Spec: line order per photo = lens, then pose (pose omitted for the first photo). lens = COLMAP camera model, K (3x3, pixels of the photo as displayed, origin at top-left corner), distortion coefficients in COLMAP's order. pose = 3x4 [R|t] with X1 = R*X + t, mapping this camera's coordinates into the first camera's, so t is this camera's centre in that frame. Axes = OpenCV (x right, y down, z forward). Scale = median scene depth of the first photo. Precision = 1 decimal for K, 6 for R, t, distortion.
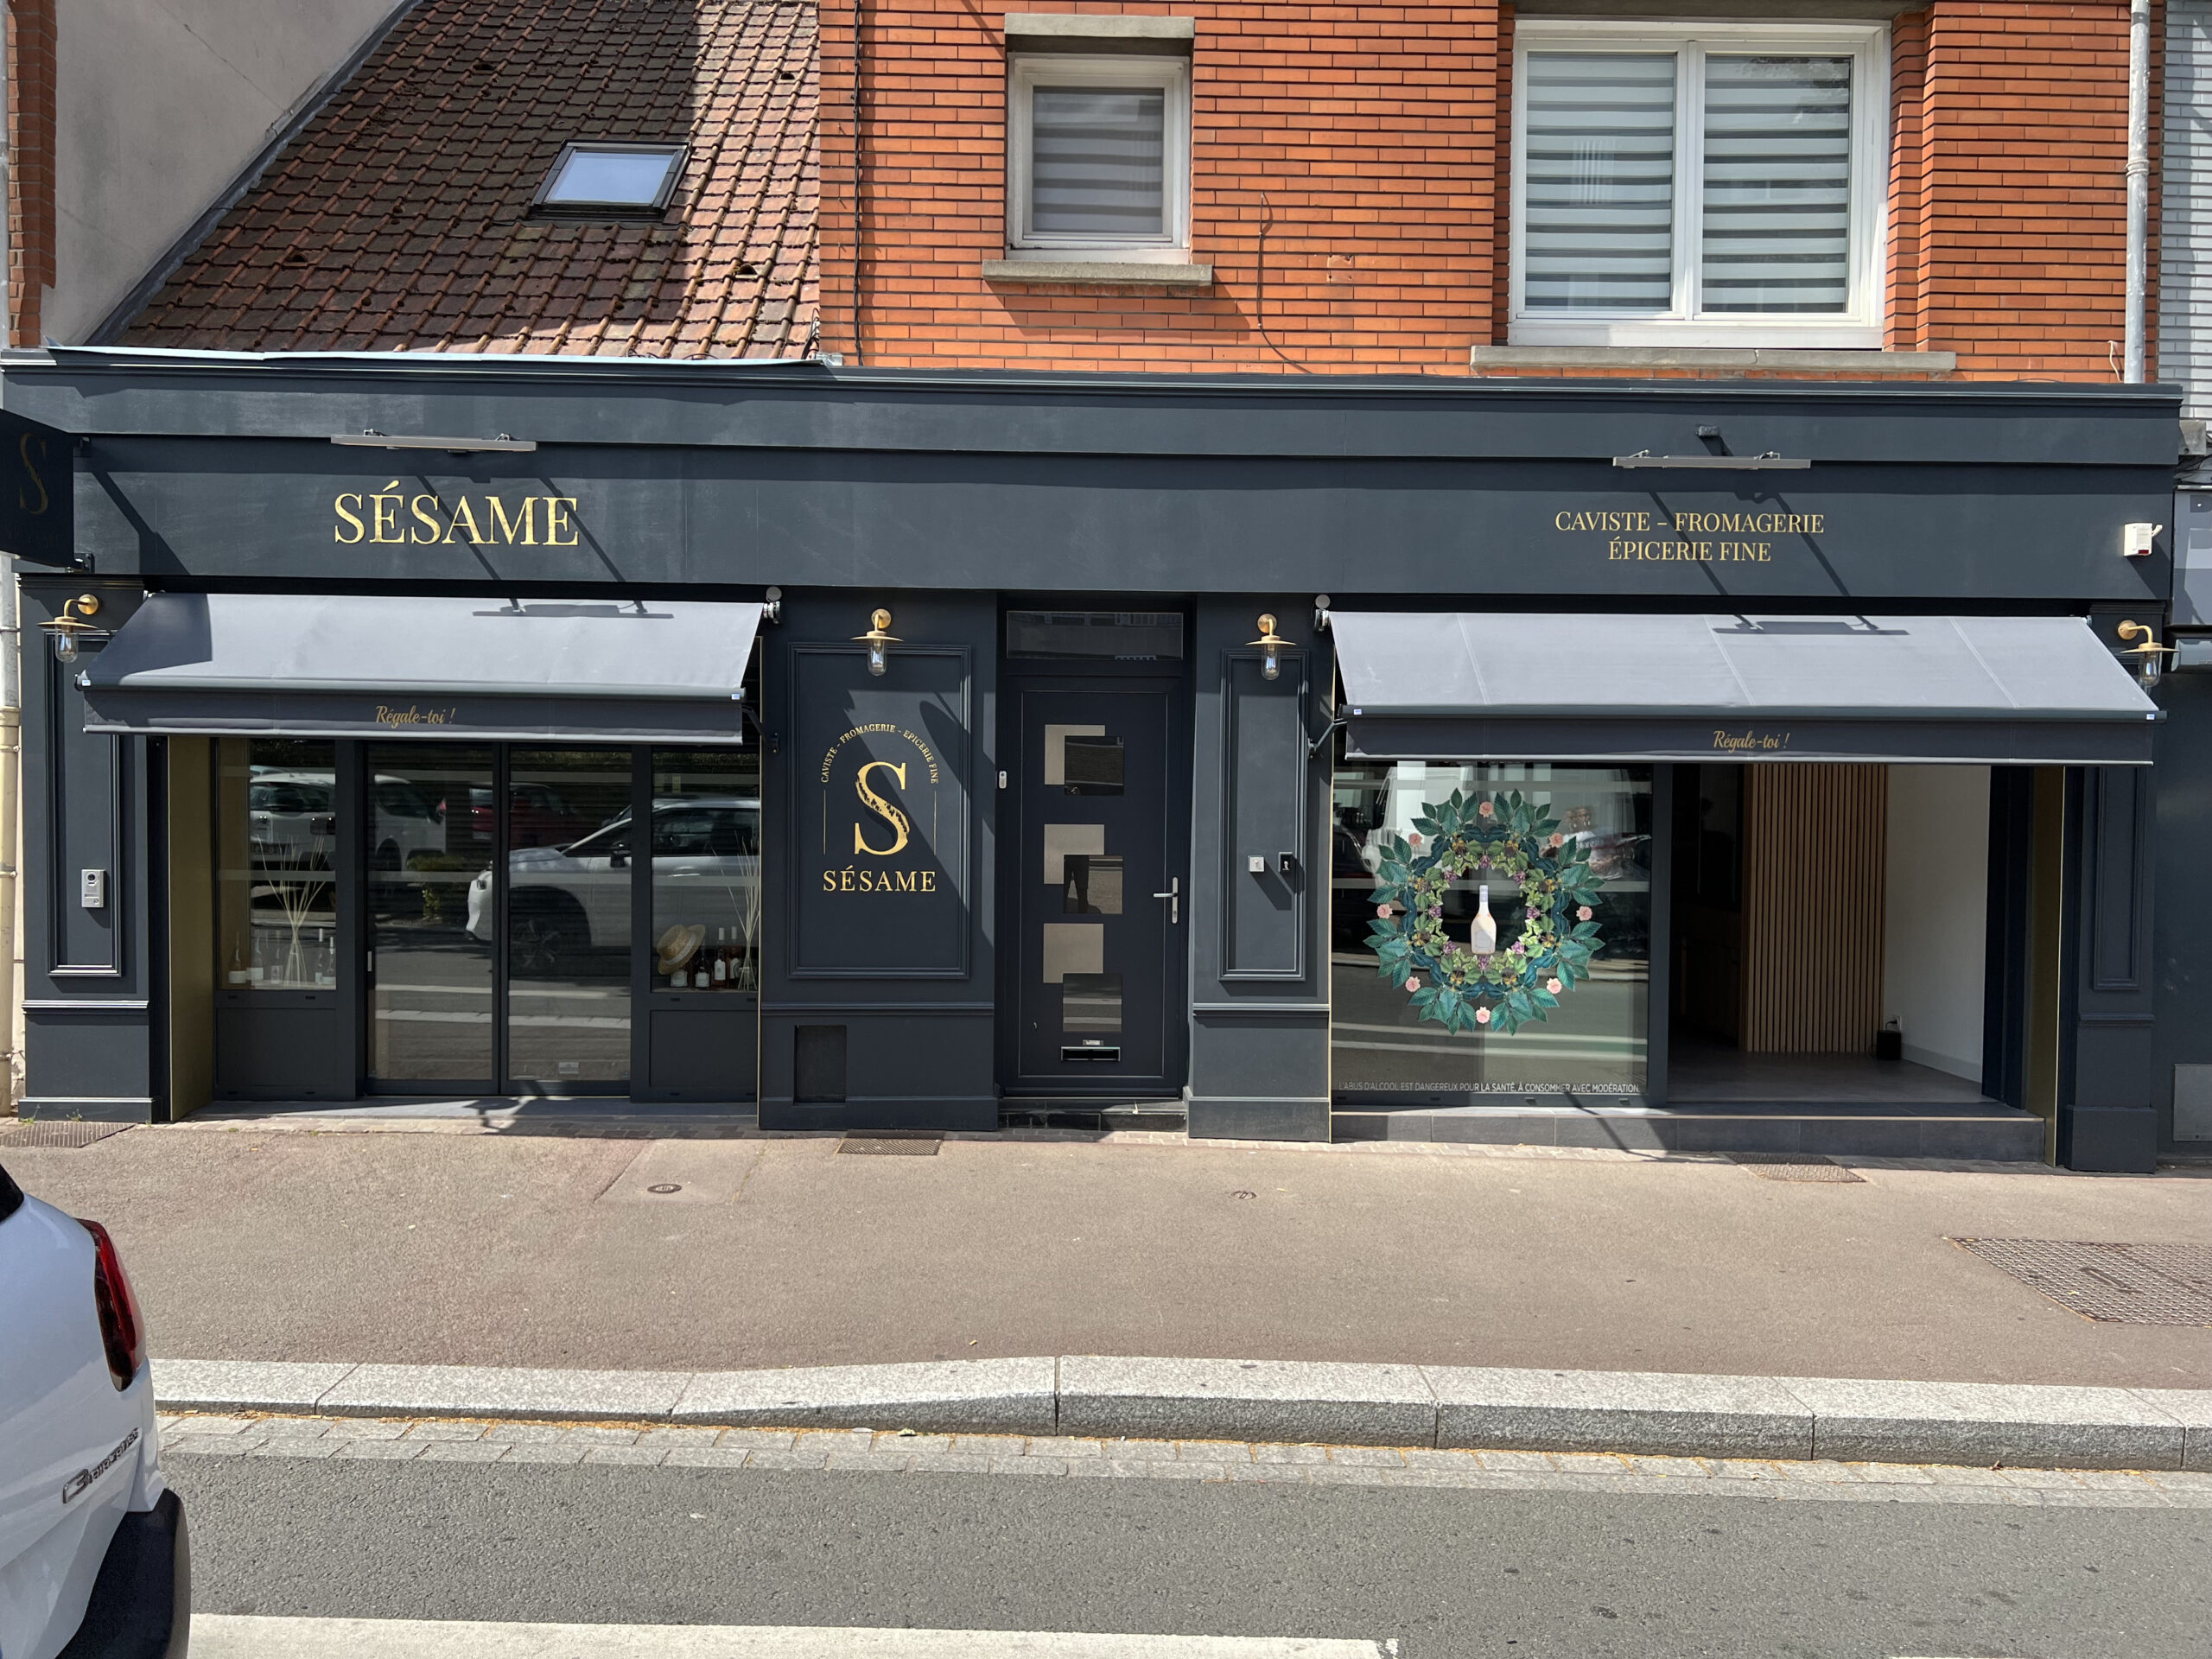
lens RADIAL K [[1754.5, 0, 1106.0], [0, 1754.5, 829.5], [0, 0, 1]] dist [0.089019, -0.000465]
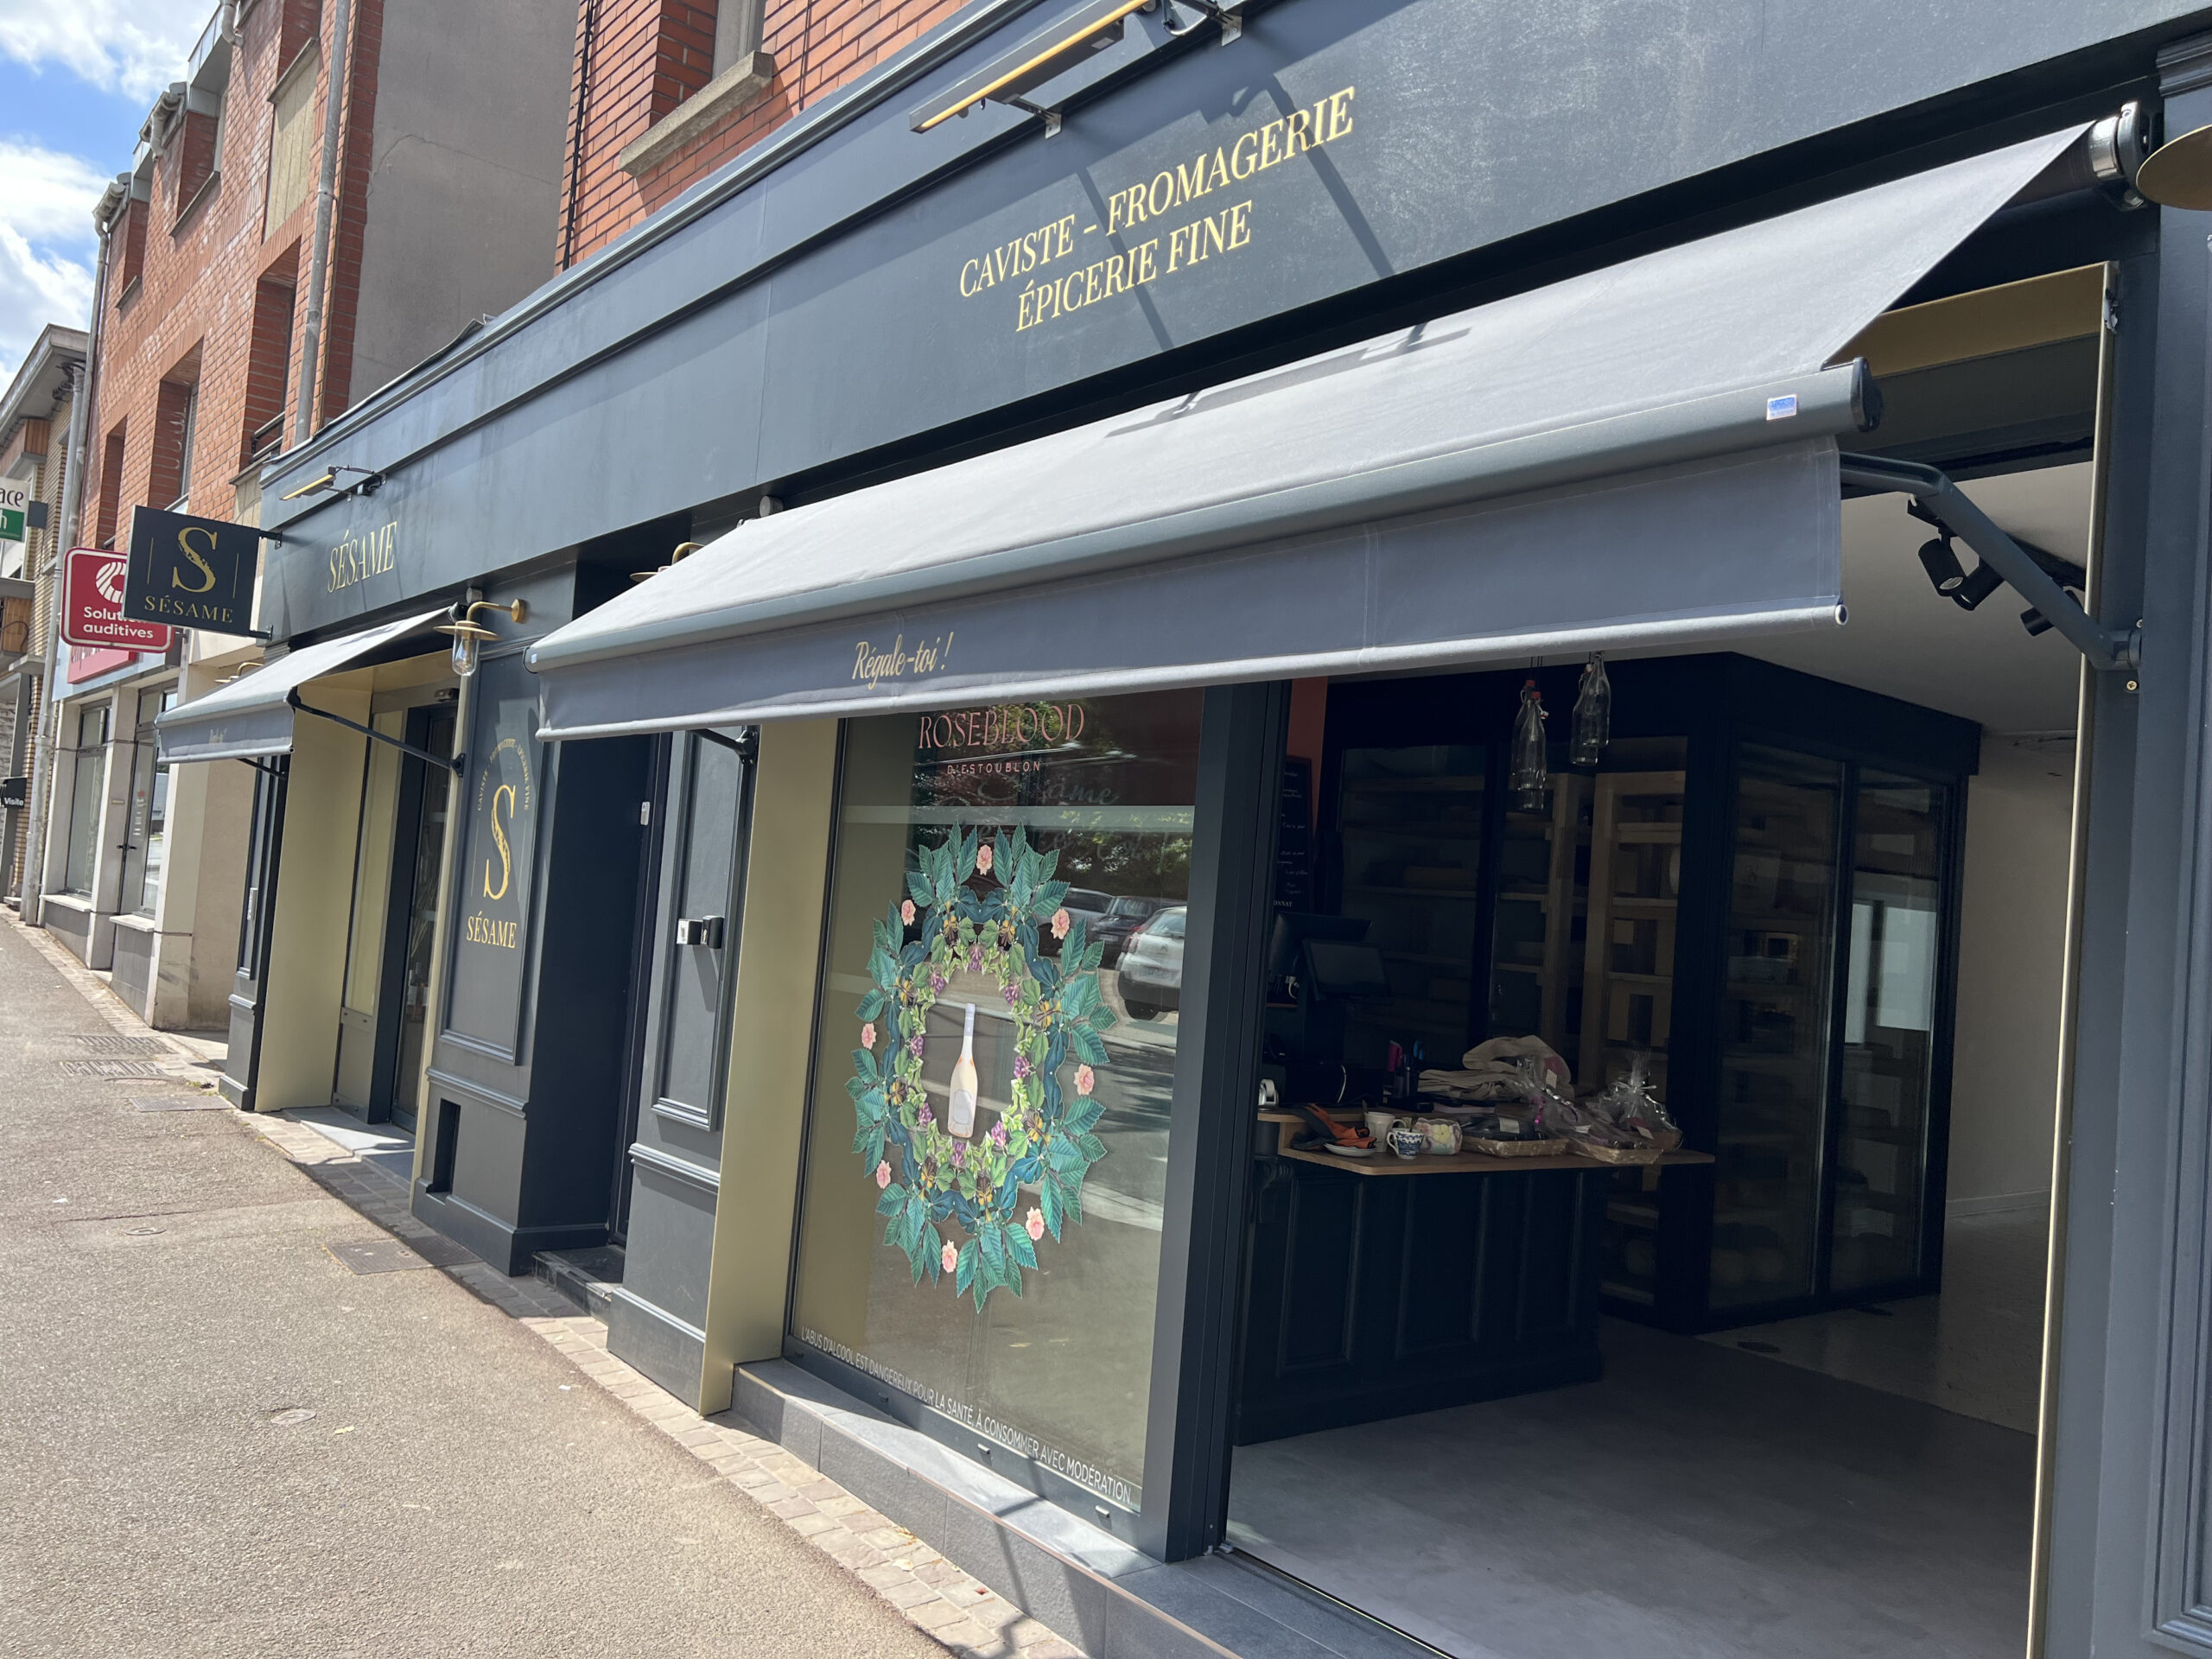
lens RADIAL K [[1666.3, 0, 1106.0], [0, 1666.3, 829.5], [0, 0, 1]] dist [0.115731, -0.163648]
pose [[0.589096, -0.007399, -0.808029, 0.657545], [-0.088012, 0.993422, -0.073261, 0.013337], [0.803256, 0.114274, 0.584569, 0.755642]]
